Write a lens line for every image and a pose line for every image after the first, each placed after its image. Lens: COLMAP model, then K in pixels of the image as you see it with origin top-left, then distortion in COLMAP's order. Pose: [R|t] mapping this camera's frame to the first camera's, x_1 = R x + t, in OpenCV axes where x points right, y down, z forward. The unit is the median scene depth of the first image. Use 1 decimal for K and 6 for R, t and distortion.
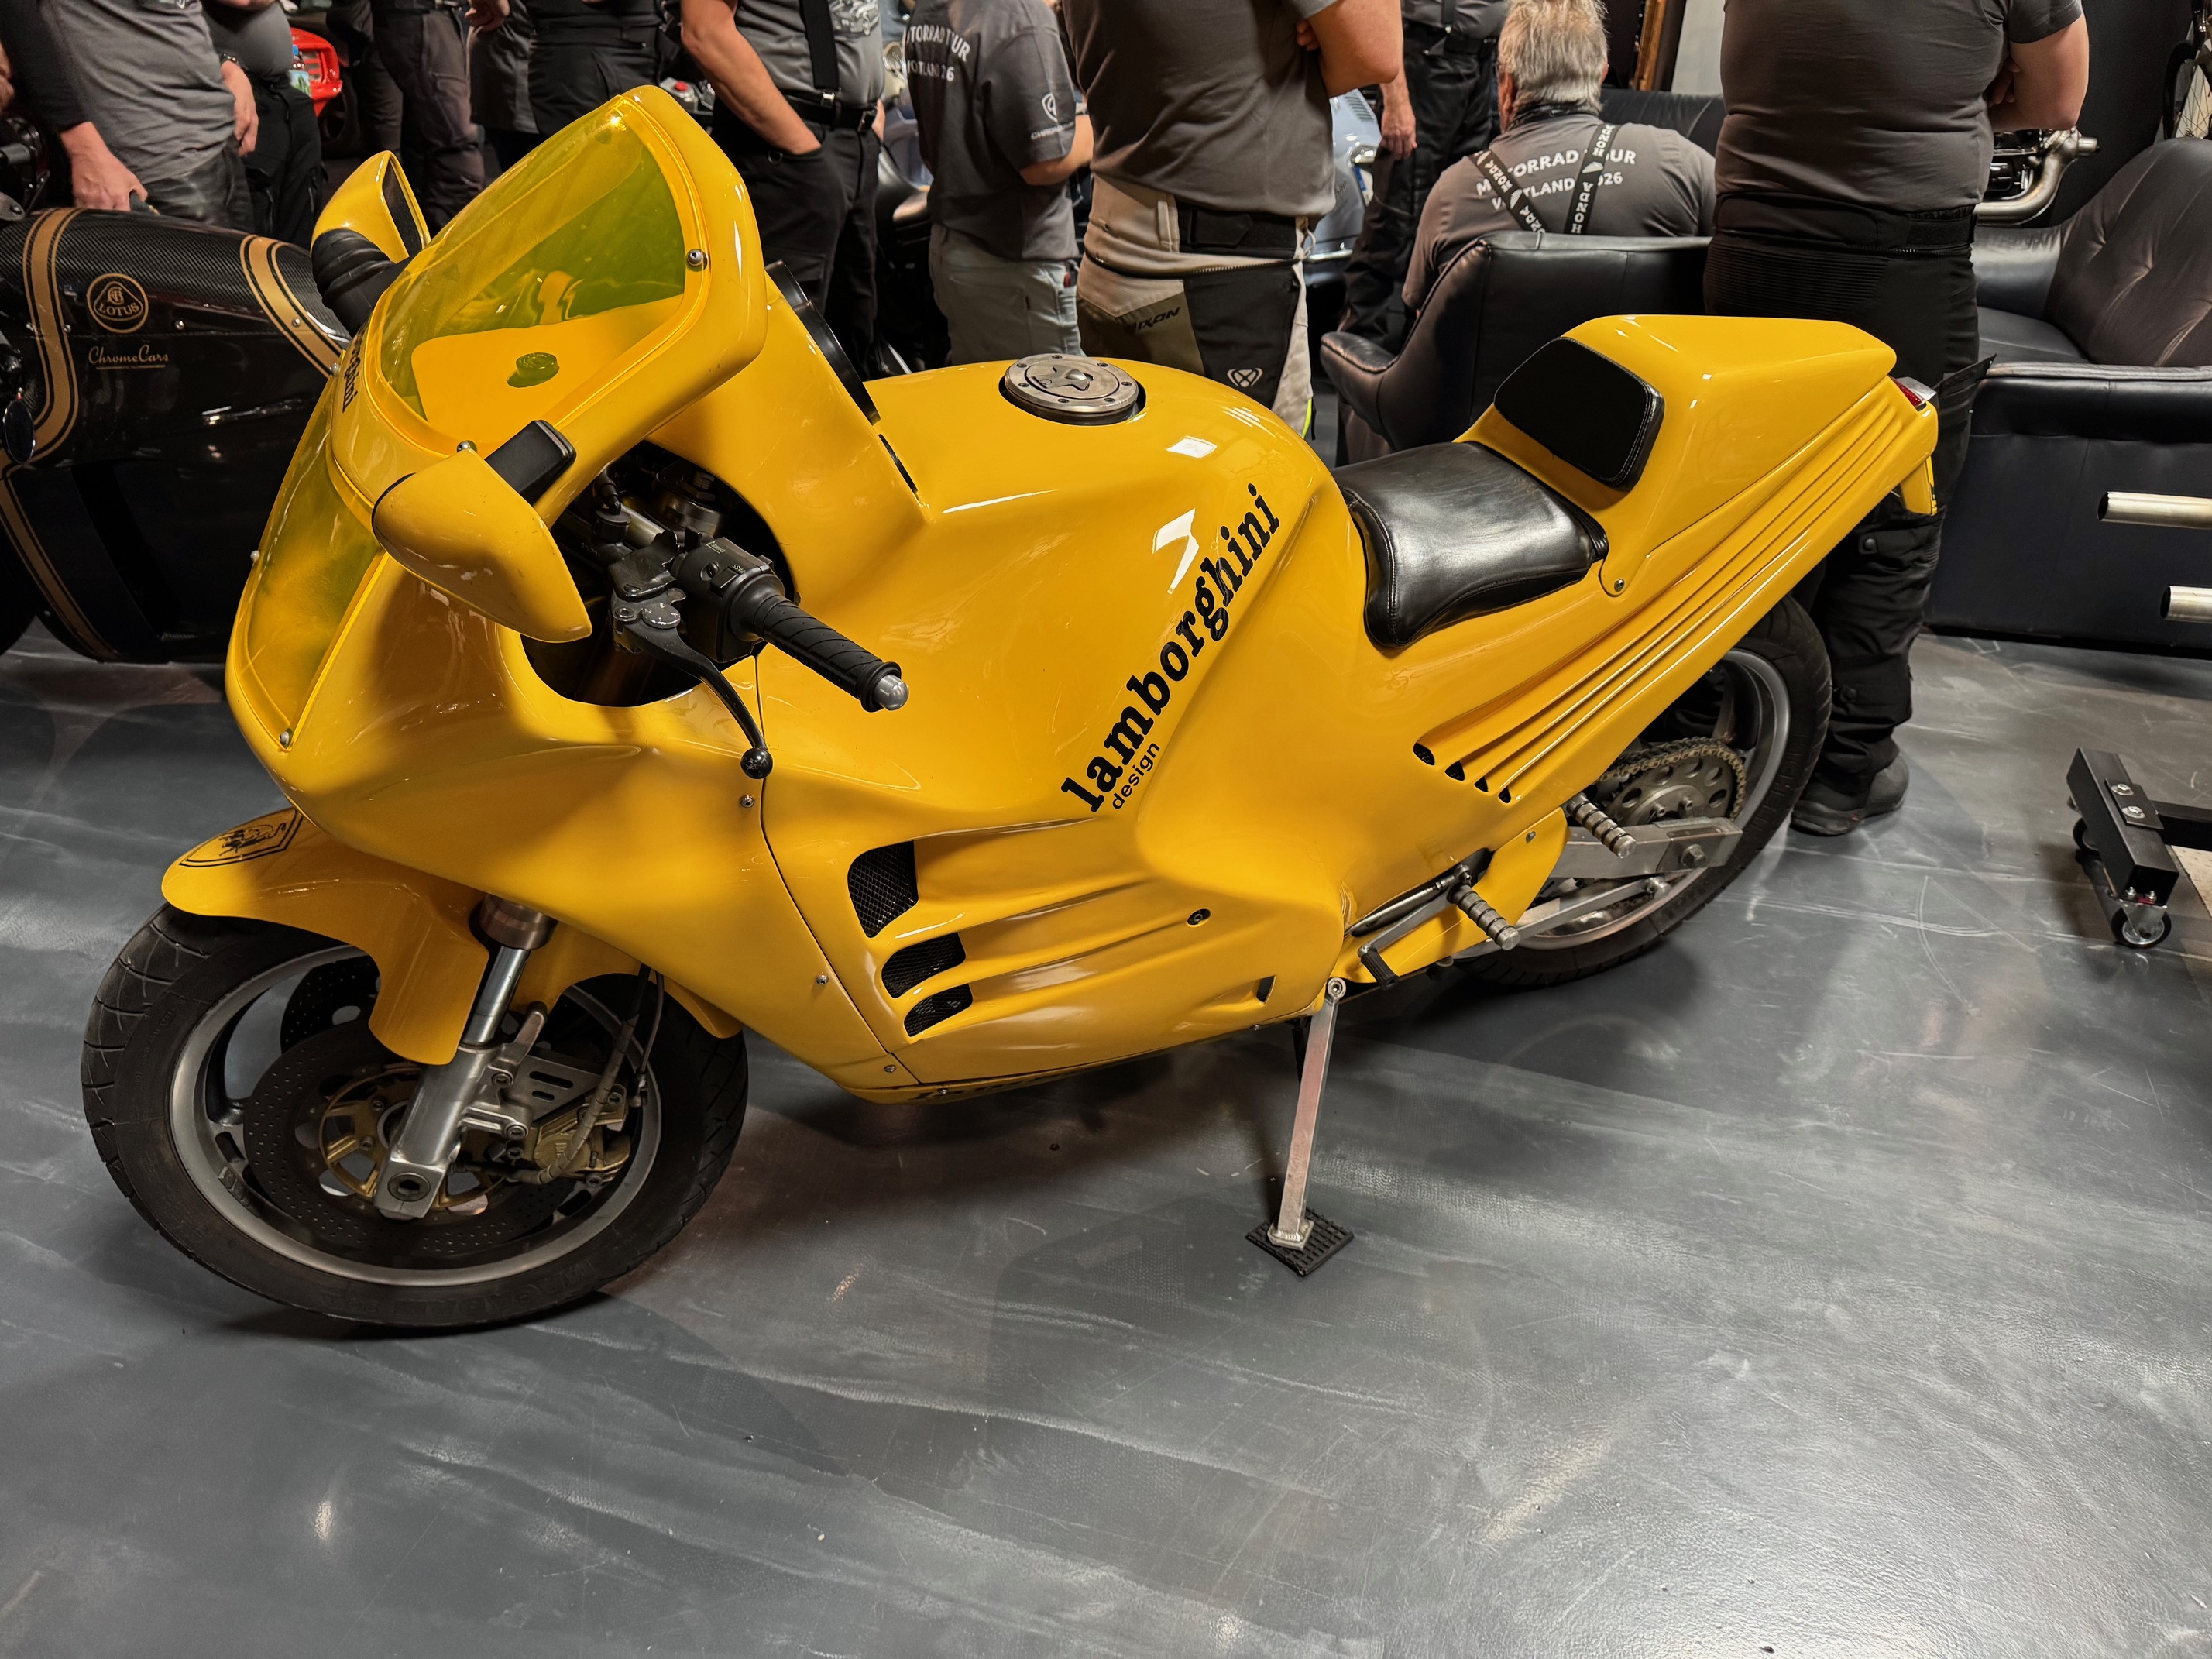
lens RADIAL K [[1499.9, 0, 1106.0], [0, 1499.9, 829.5], [0, 0, 1]] dist [0.000519, 0.001449]
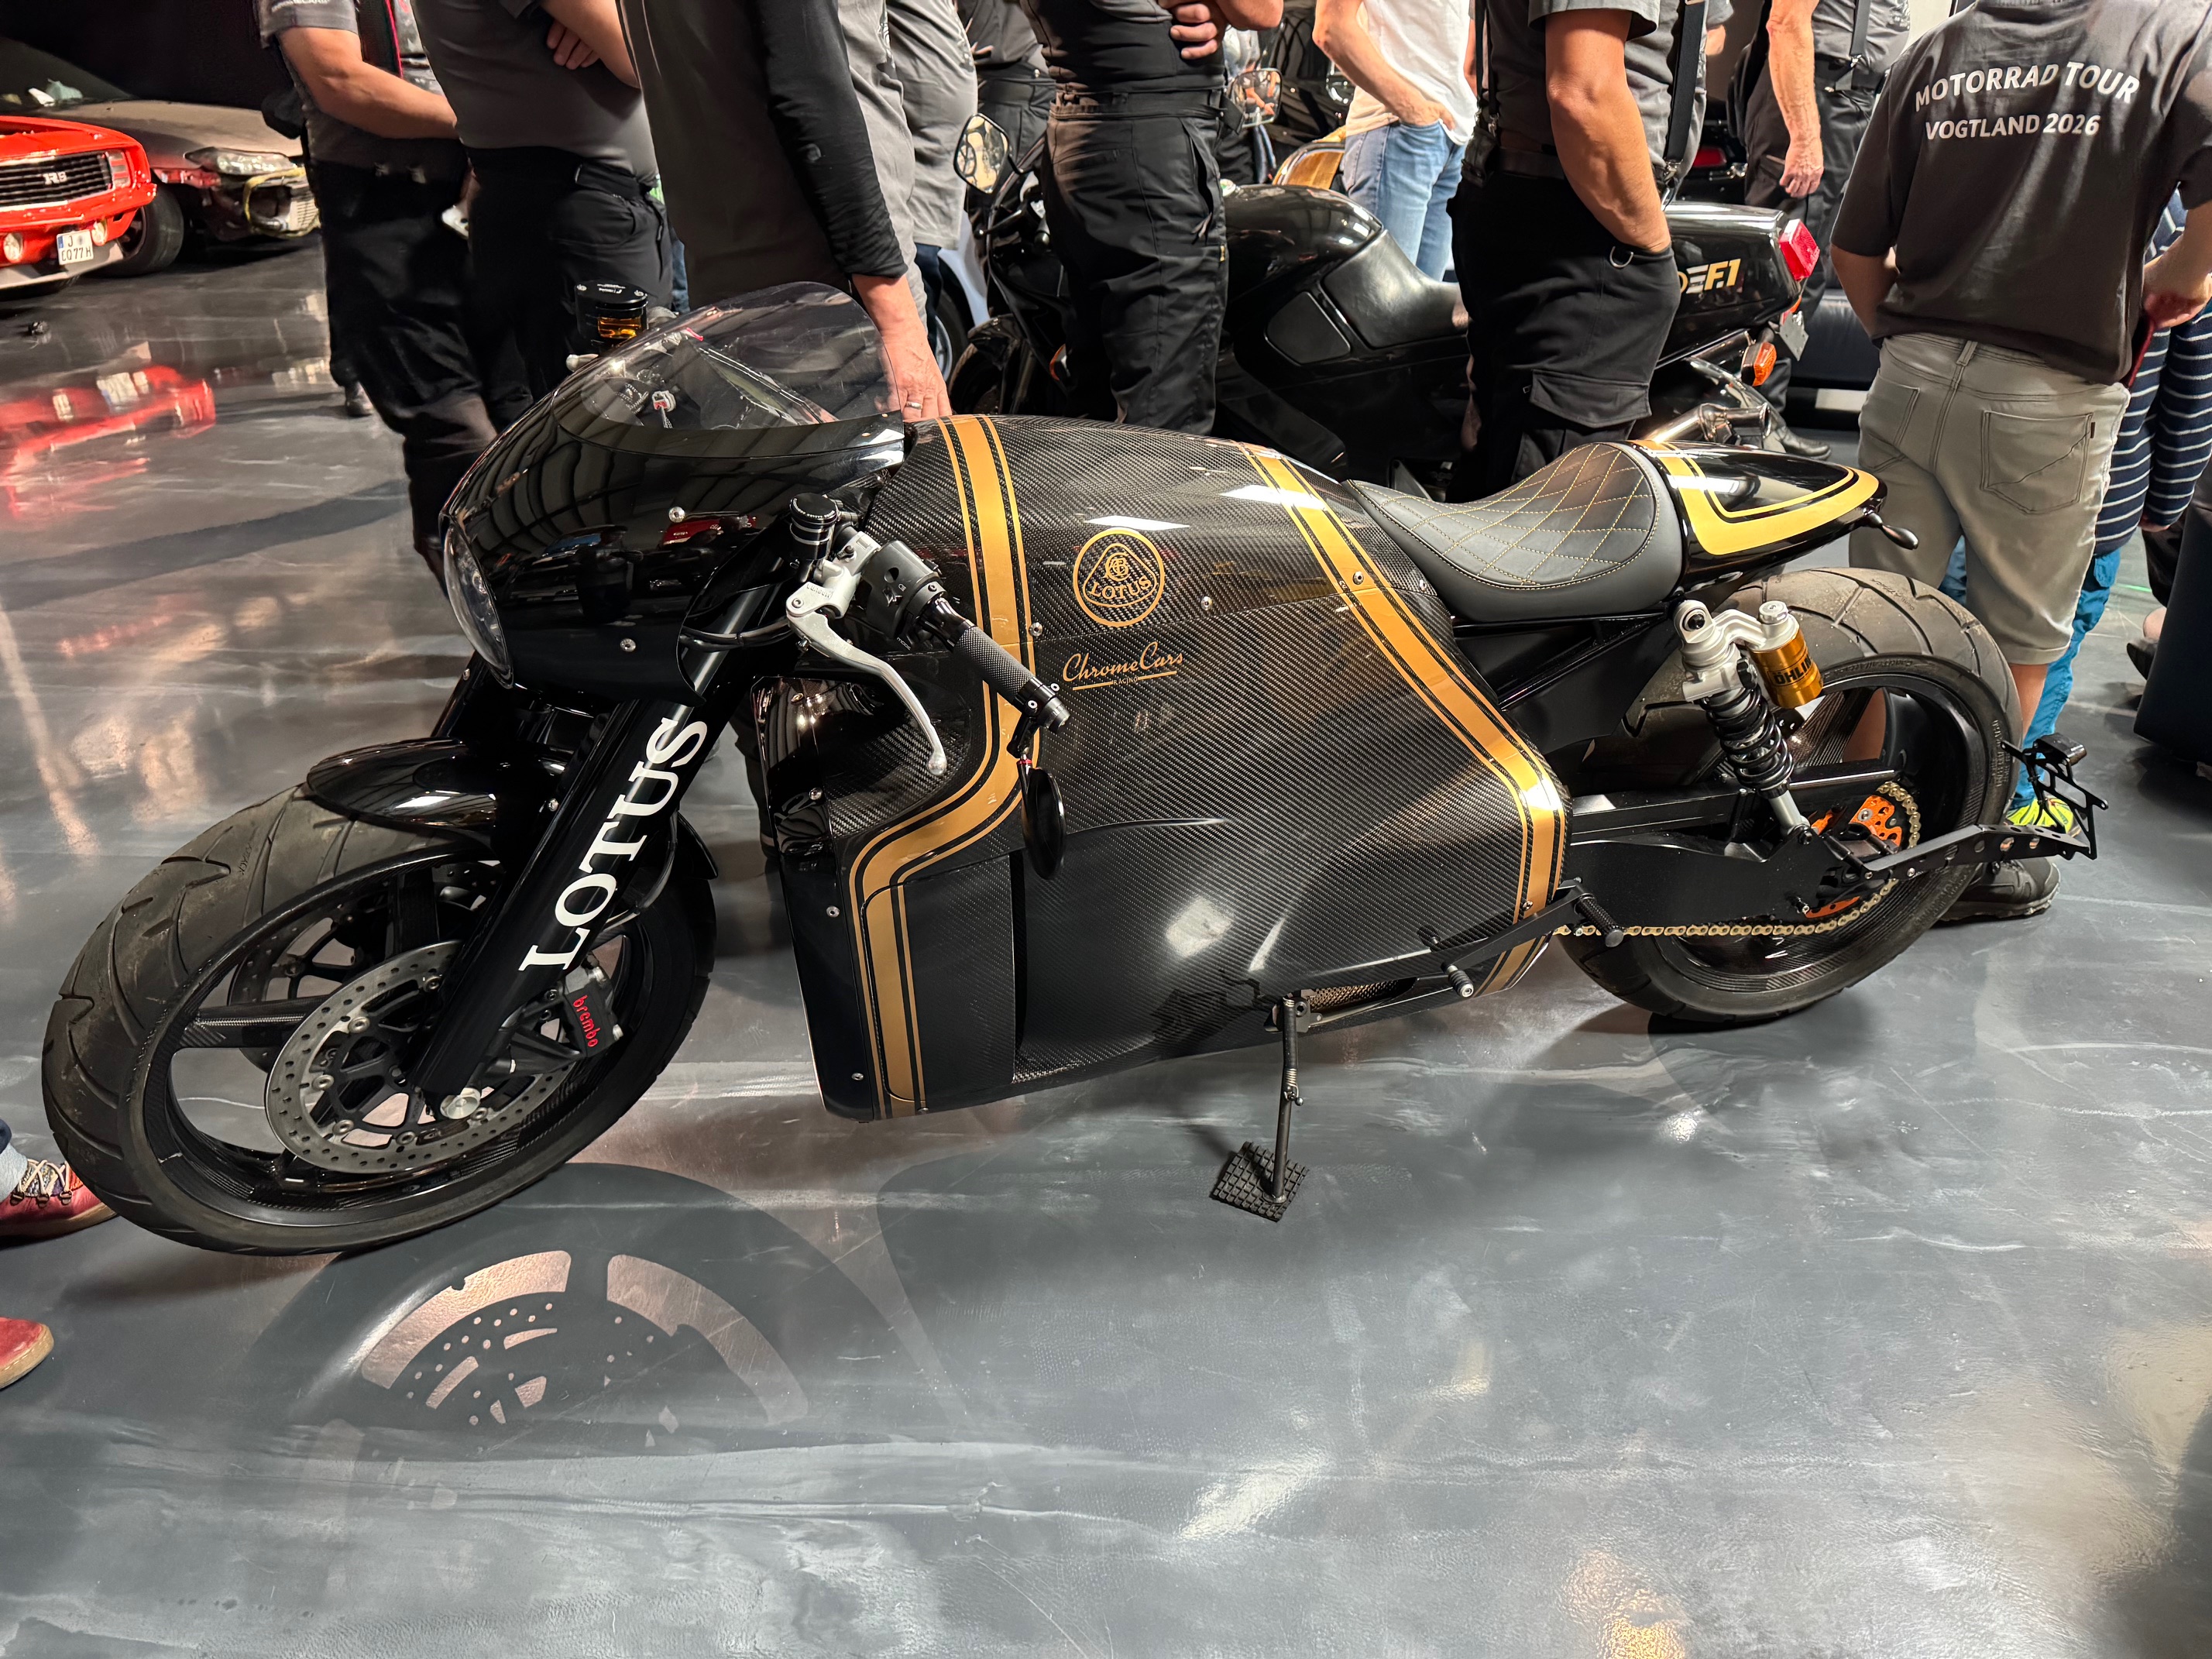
lens RADIAL K [[1499.9, 0, 1106.0], [0, 1499.9, 829.5], [0, 0, 1]] dist [0.000519, 0.001449]
pose [[0.978078, -0.122932, 0.168079, -0.617826], [0.127892, 0.991607, -0.018970, -0.194007], [-0.164336, 0.040050, 0.985591, 0.341555]]
